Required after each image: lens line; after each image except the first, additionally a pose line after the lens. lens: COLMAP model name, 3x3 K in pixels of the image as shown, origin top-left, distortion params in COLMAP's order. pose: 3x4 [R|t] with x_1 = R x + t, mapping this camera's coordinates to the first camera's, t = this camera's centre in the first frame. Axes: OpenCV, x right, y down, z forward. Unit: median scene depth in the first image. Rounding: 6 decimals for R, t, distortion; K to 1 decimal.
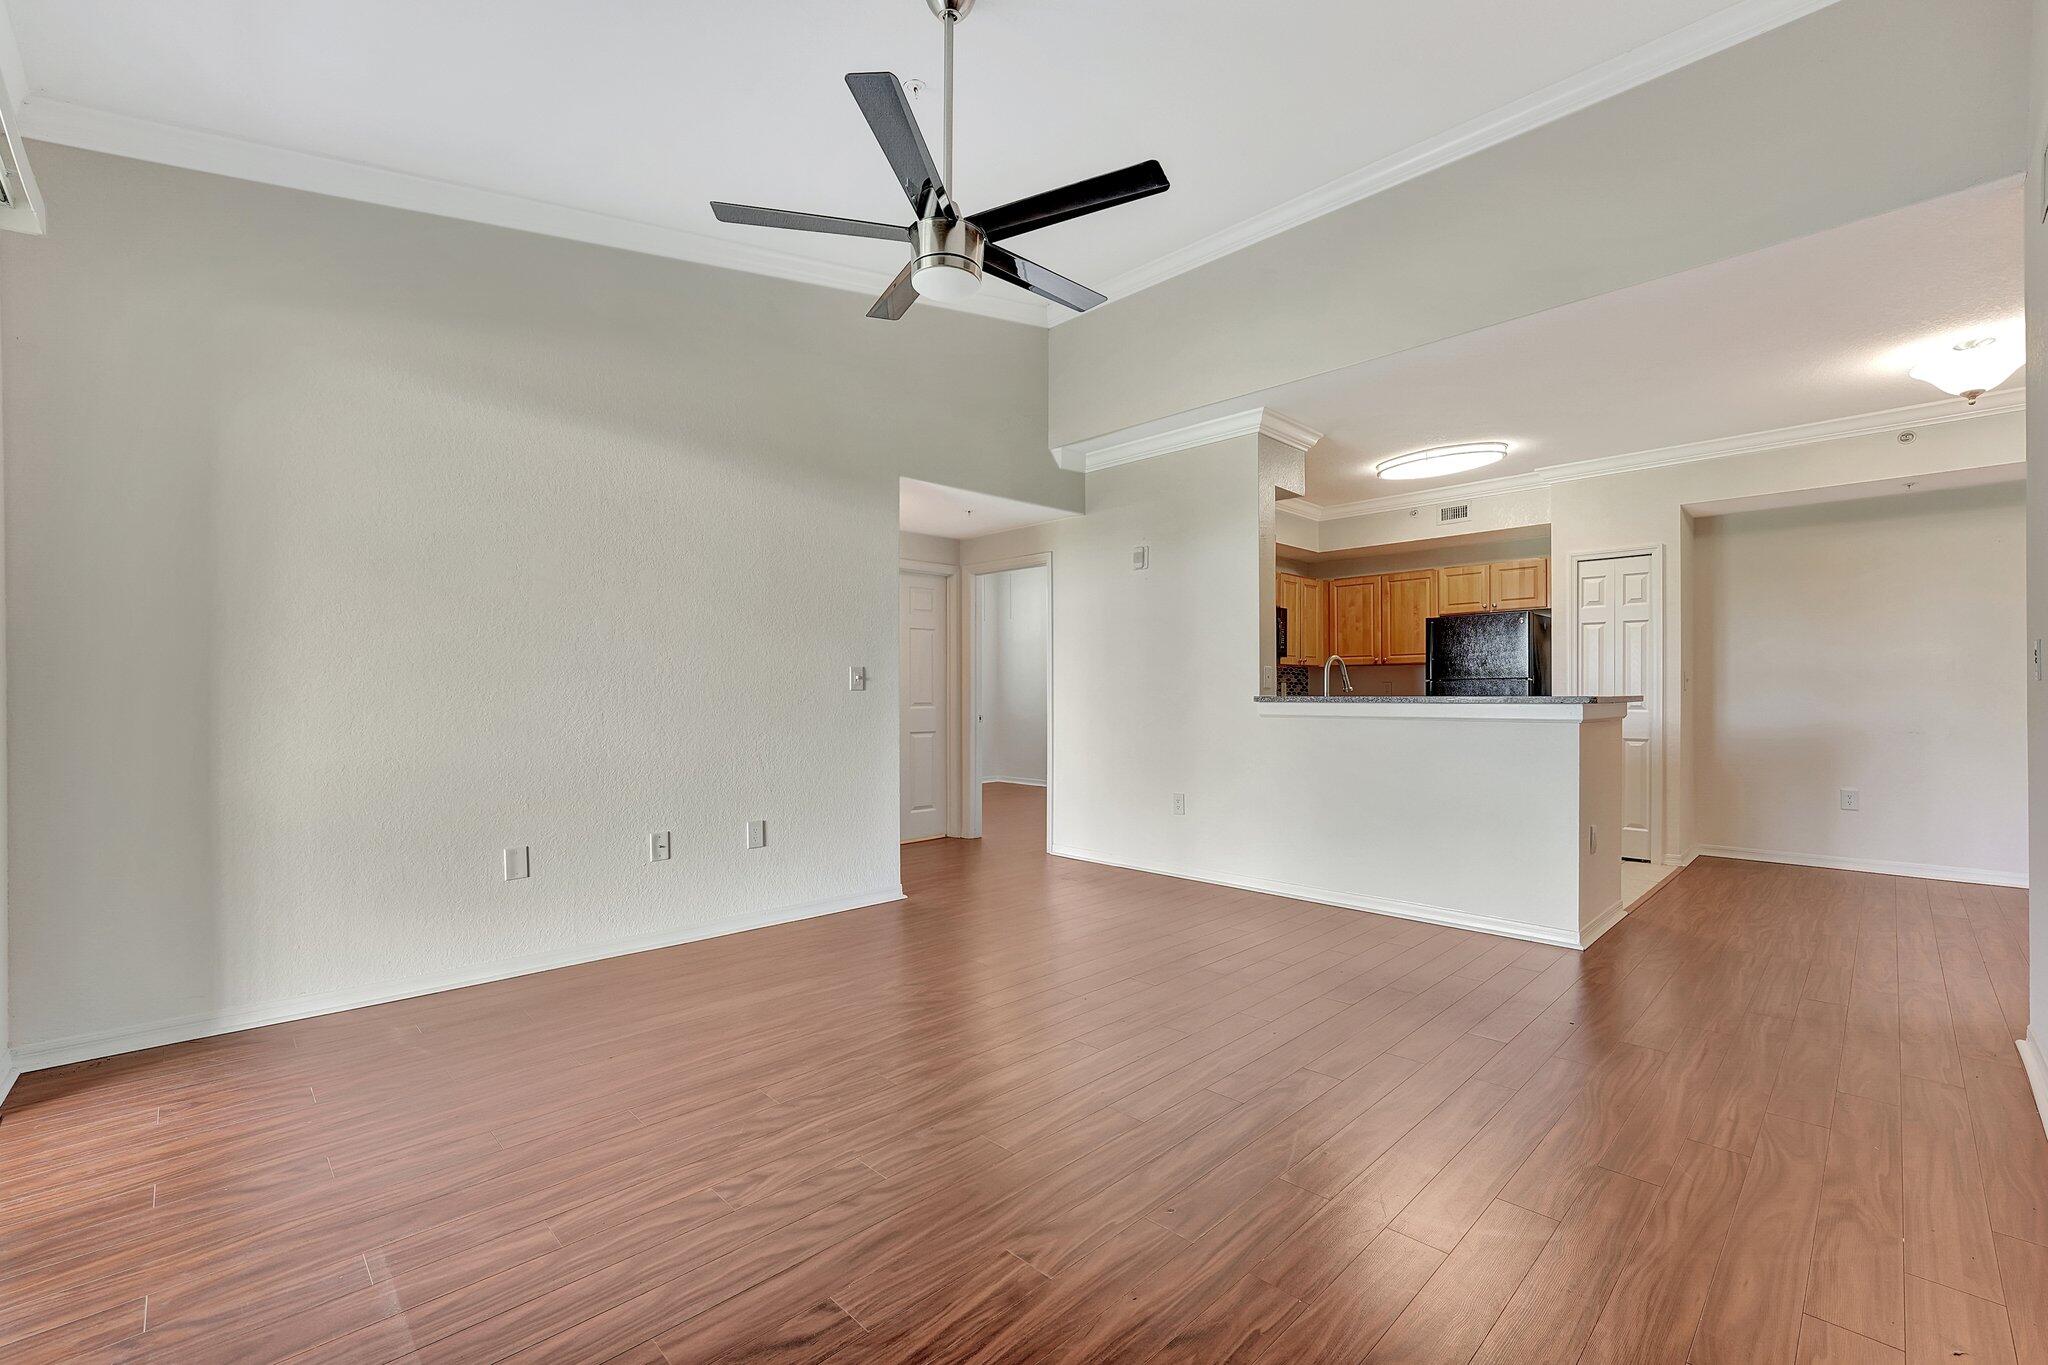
lens RADIAL K [[876.1, 0, 1031.9], [0, 876.1, 697.0], [0, 0, 1]] dist [-0.000550, 0.000190]
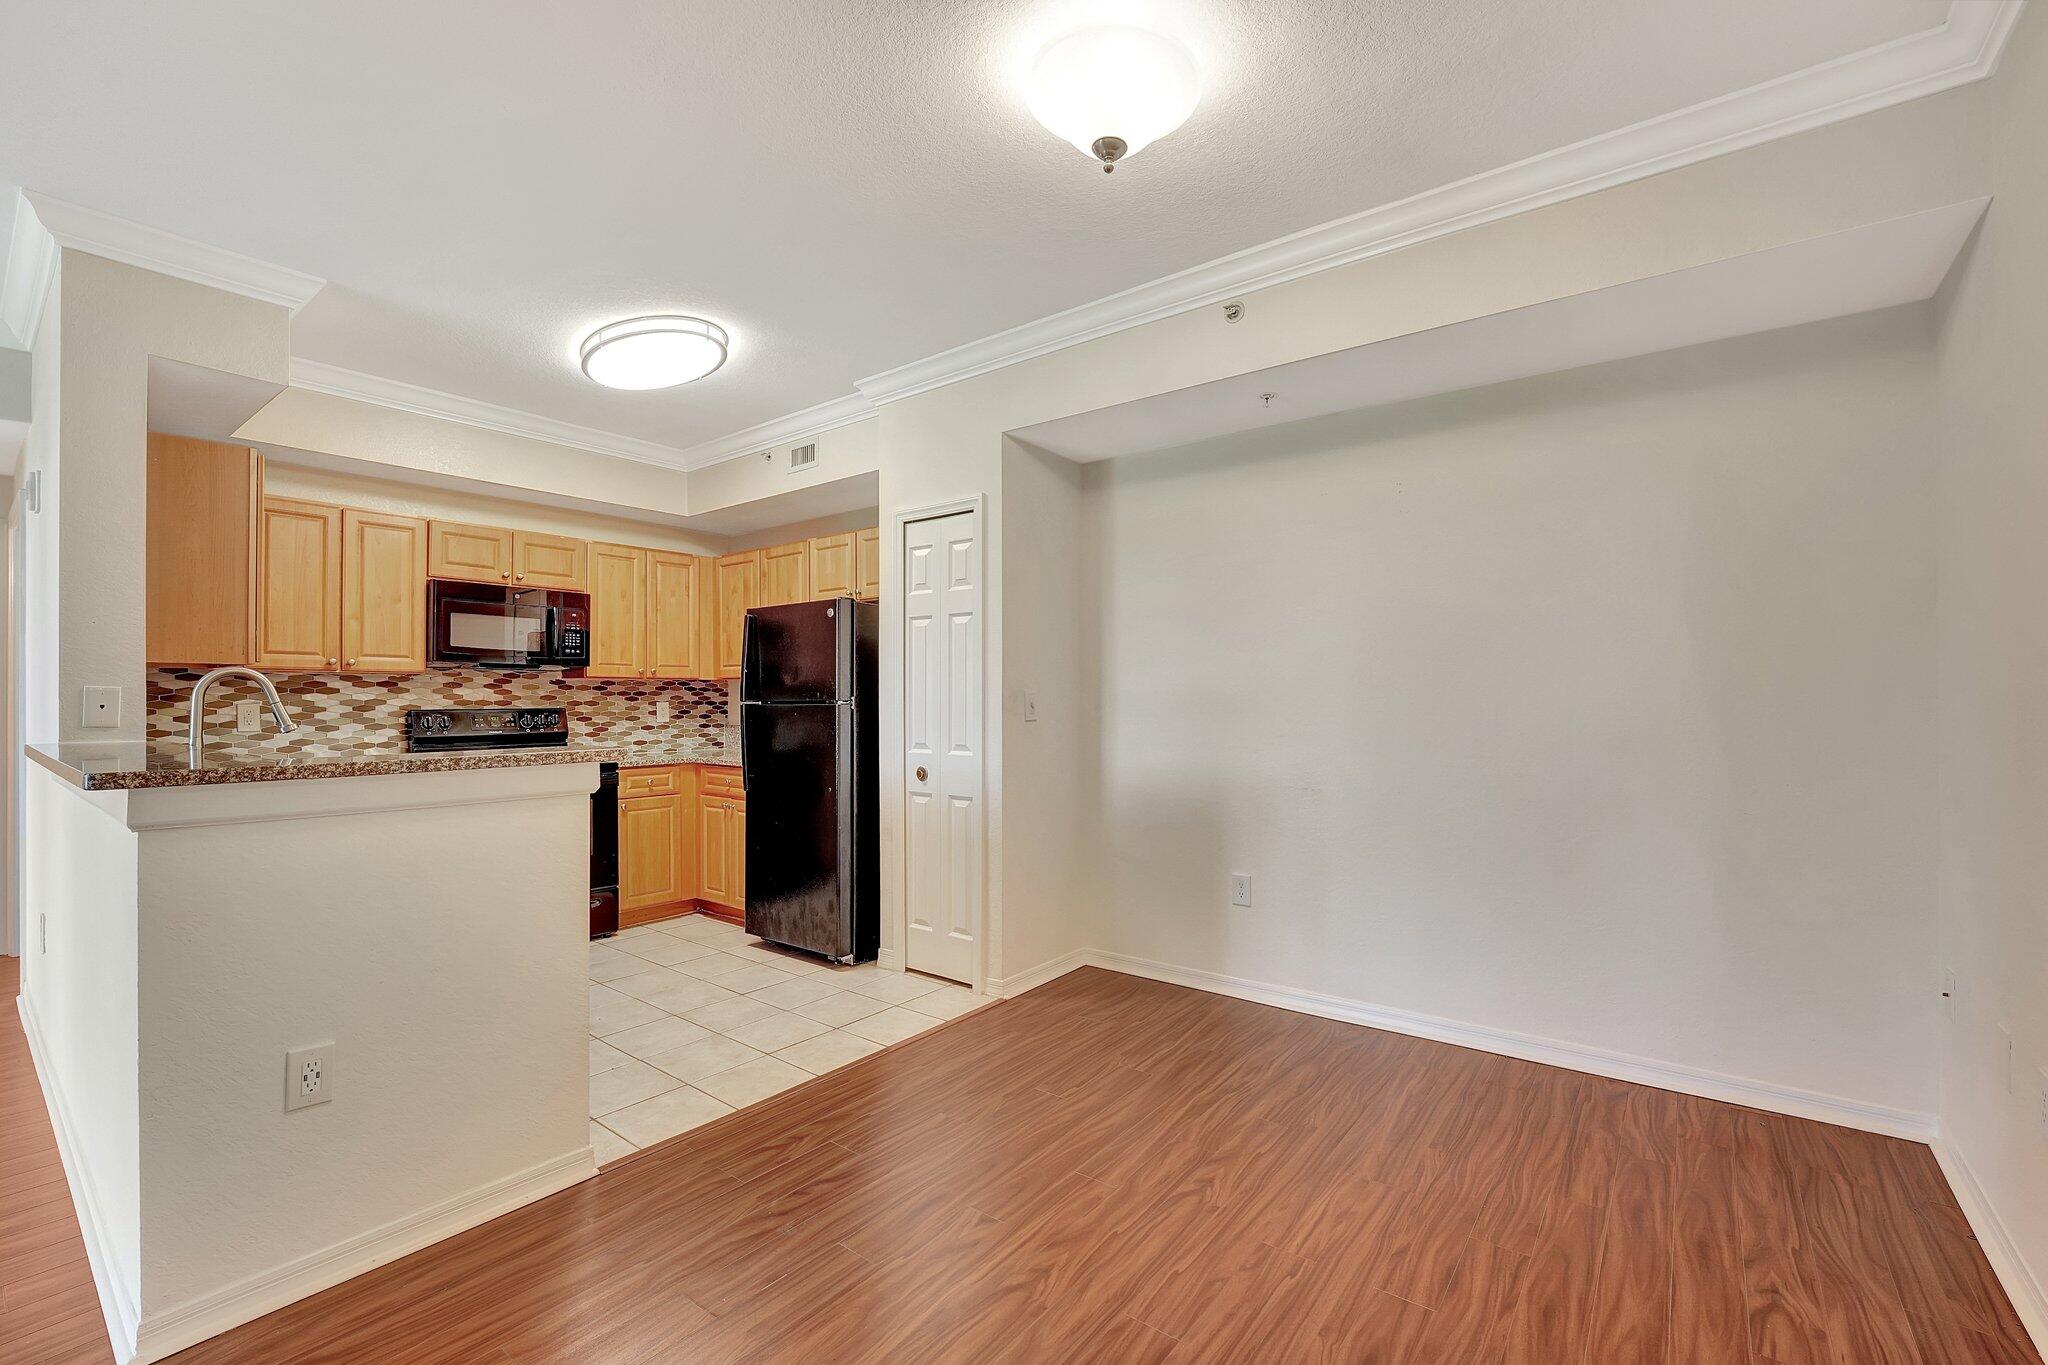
lens RADIAL K [[876.1, 0, 1031.9], [0, 876.1, 697.0], [0, 0, 1]] dist [-0.000550, 0.000190]
pose [[0.992592, -0.000512, 0.121496, 0.683477], [0.000850, 0.999996, -0.002728, -0.023677], [-0.121494, 0.002811, 0.992588, 0.359770]]
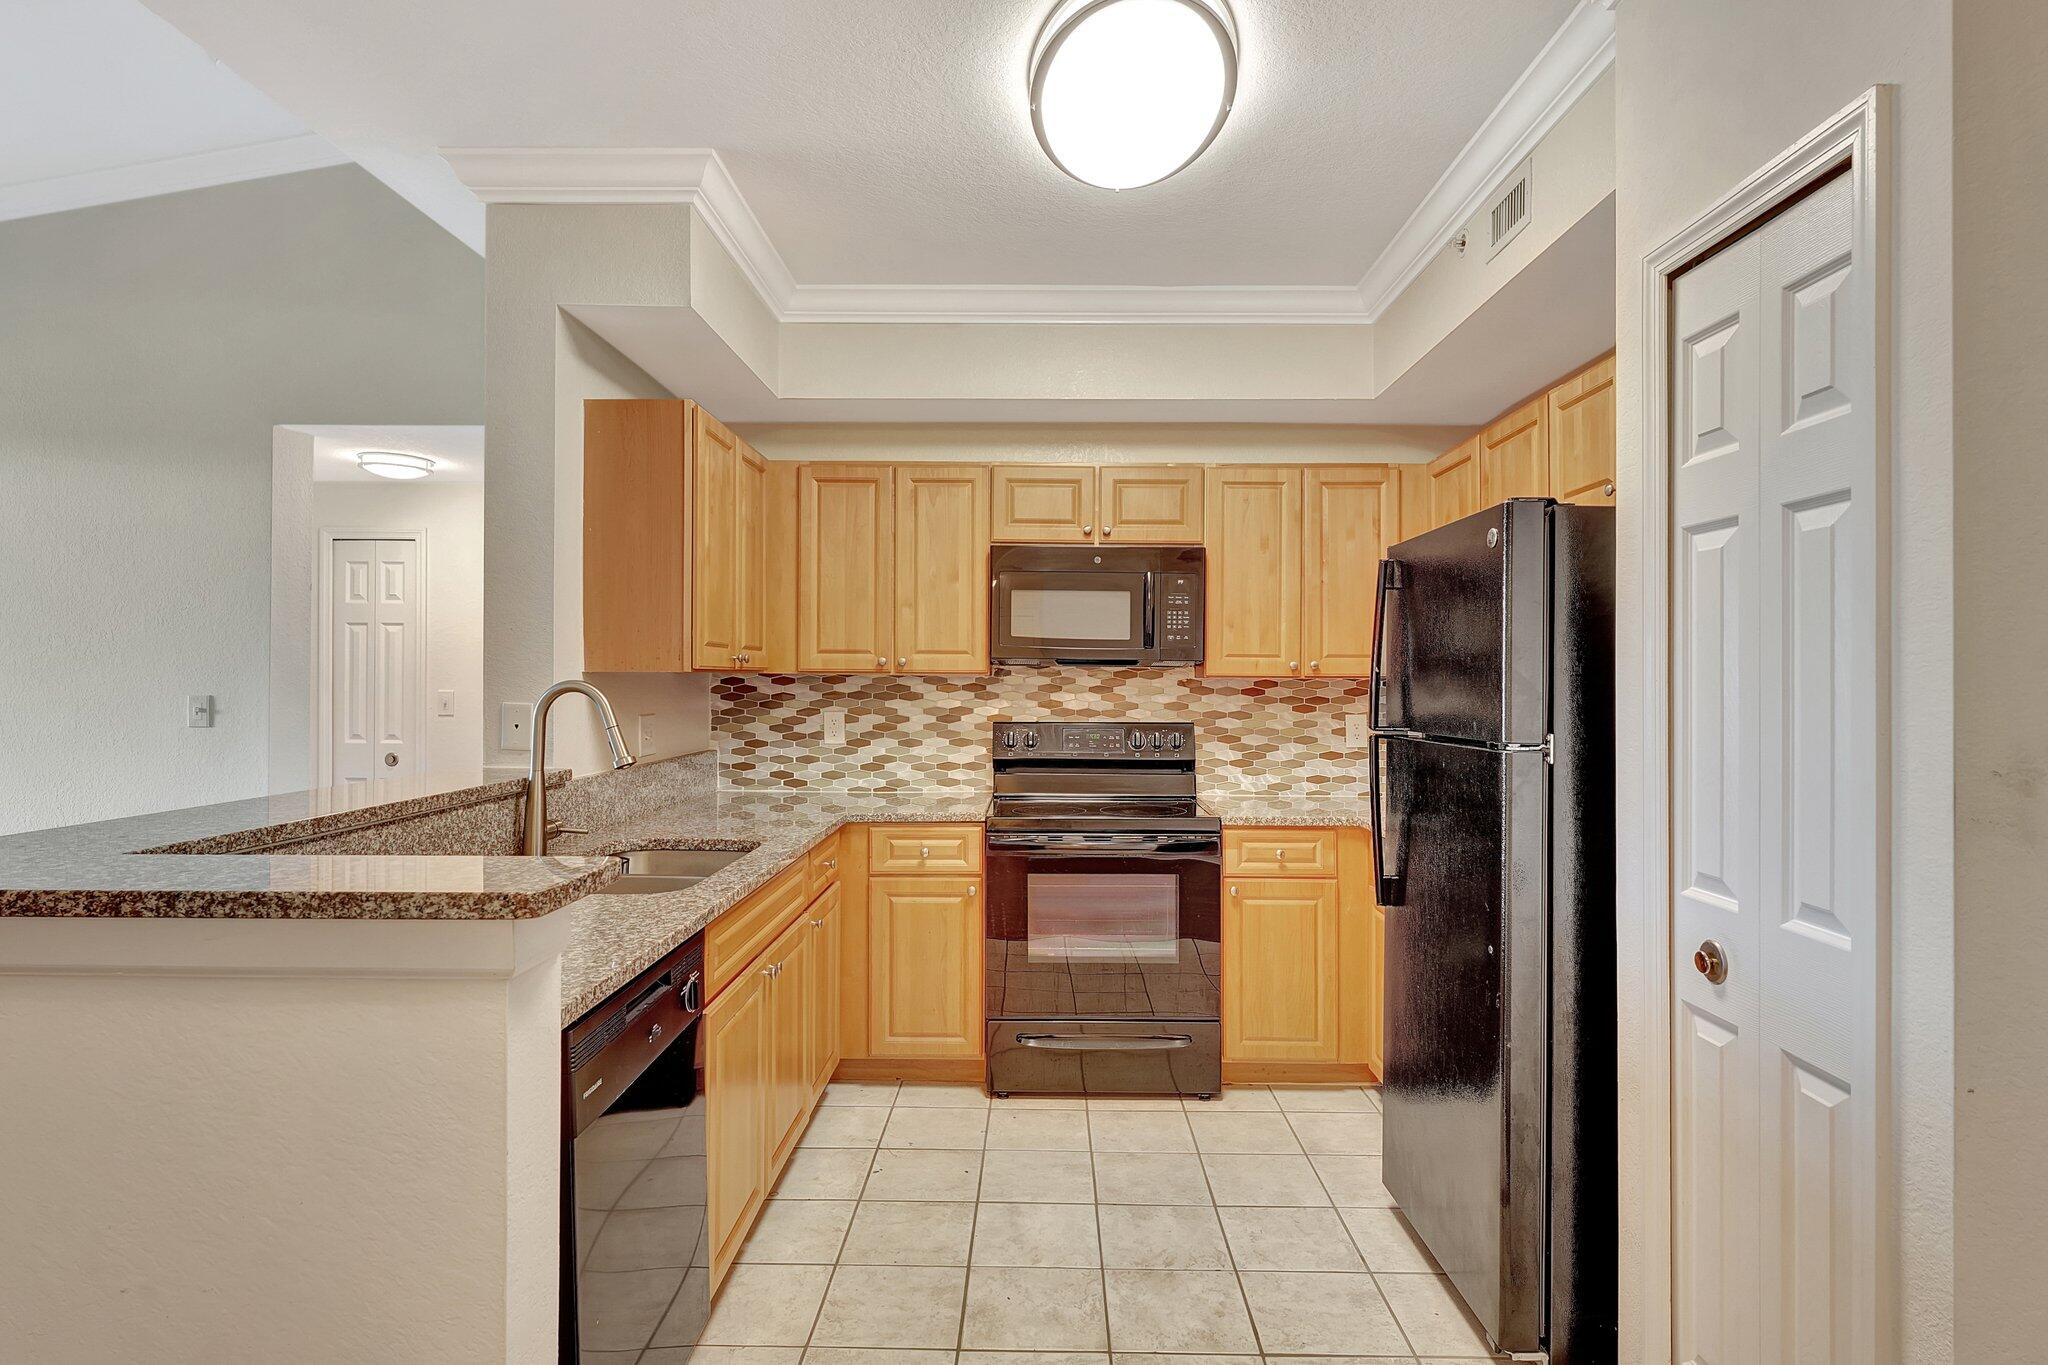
lens RADIAL K [[1078.9, 0, 1031.6], [0, 1078.9, 672.7], [0, 0, 1]] dist [-0.001861, -0.000378]
pose [[0.692212, 0.001326, -0.721693, 0.768272], [-0.007055, 0.999963, -0.004930, -0.043954], [0.721660, 0.008504, 0.692196, 0.709290]]
